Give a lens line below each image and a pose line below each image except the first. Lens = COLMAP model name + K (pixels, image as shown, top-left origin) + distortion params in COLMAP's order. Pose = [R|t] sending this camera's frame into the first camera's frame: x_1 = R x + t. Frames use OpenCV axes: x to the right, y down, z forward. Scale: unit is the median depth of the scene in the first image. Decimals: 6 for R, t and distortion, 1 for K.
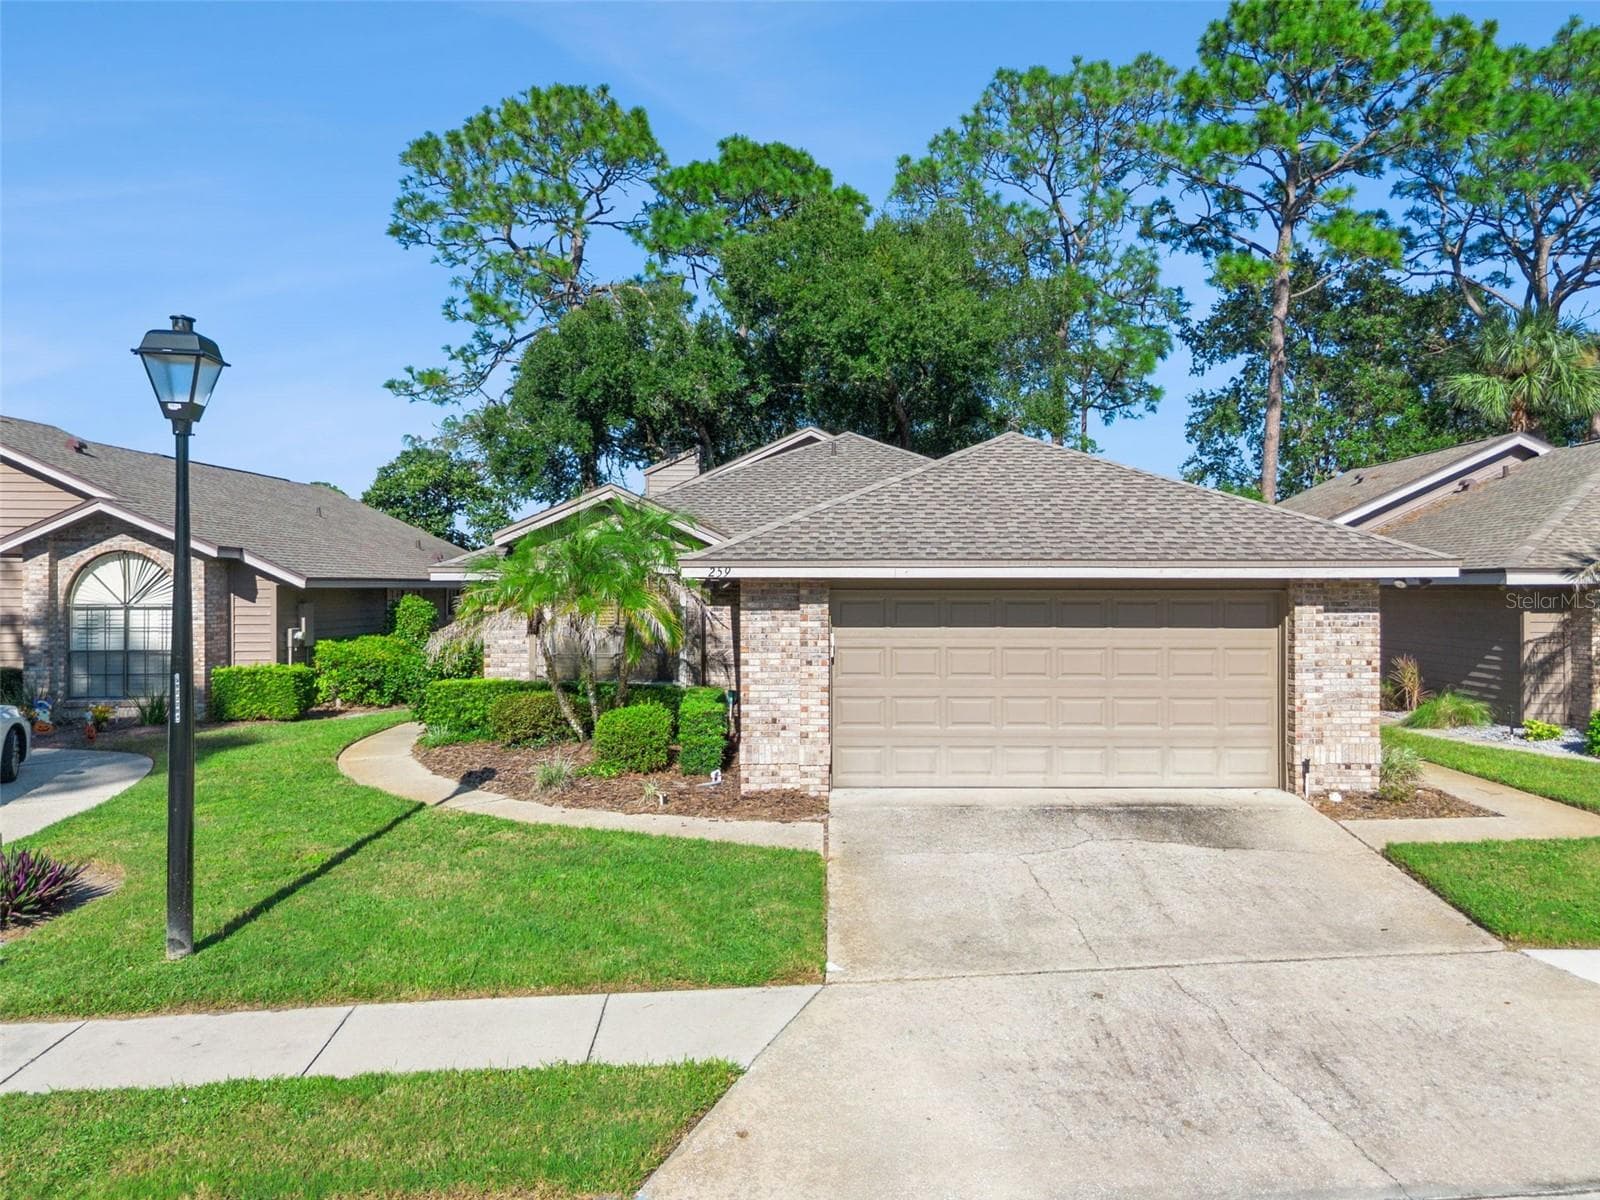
lens RADIAL K [[1129.9, 0, 800.0], [0, 1129.9, 600.0], [0, 0, 1]] dist [0.076703, -0.071202]
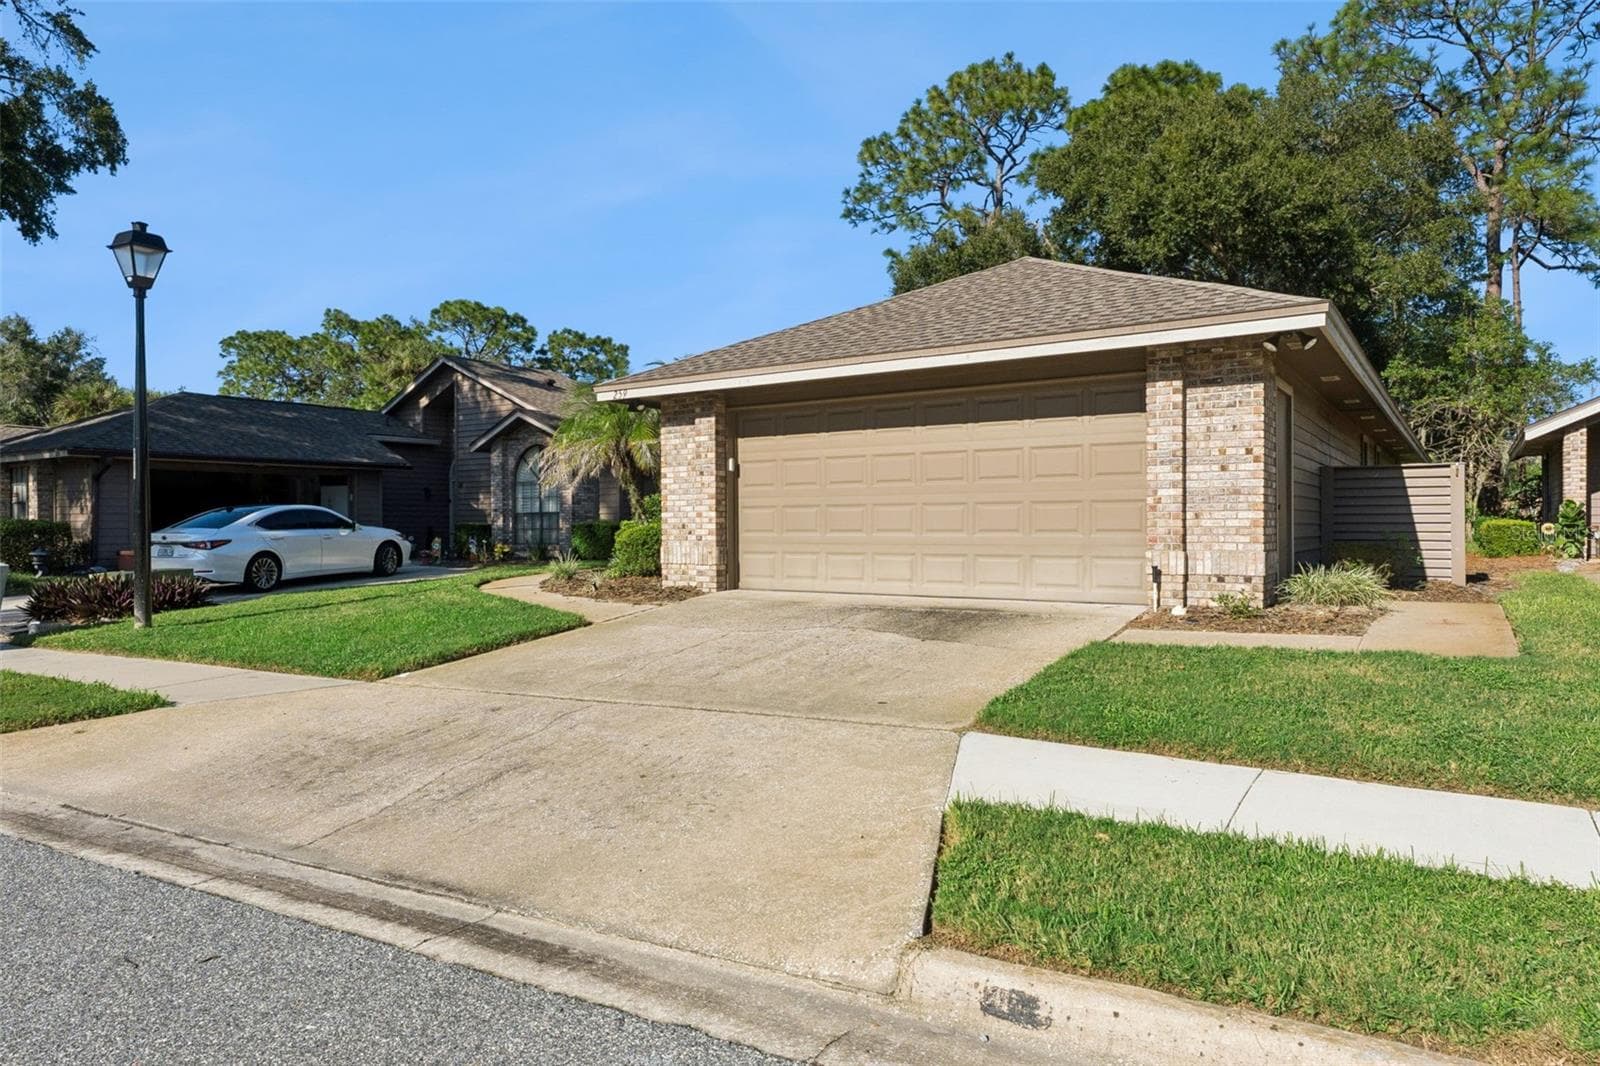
lens RADIAL K [[947.7, 0, 799.7], [0, 947.7, 547.3], [0, 0, 1]] dist [0.000564, 0.000082]
pose [[0.831885, 0.010297, -0.554853, 0.604219], [-0.003566, 0.999906, 0.013209, 0.114893], [0.554937, -0.009009, 0.831843, 0.268502]]
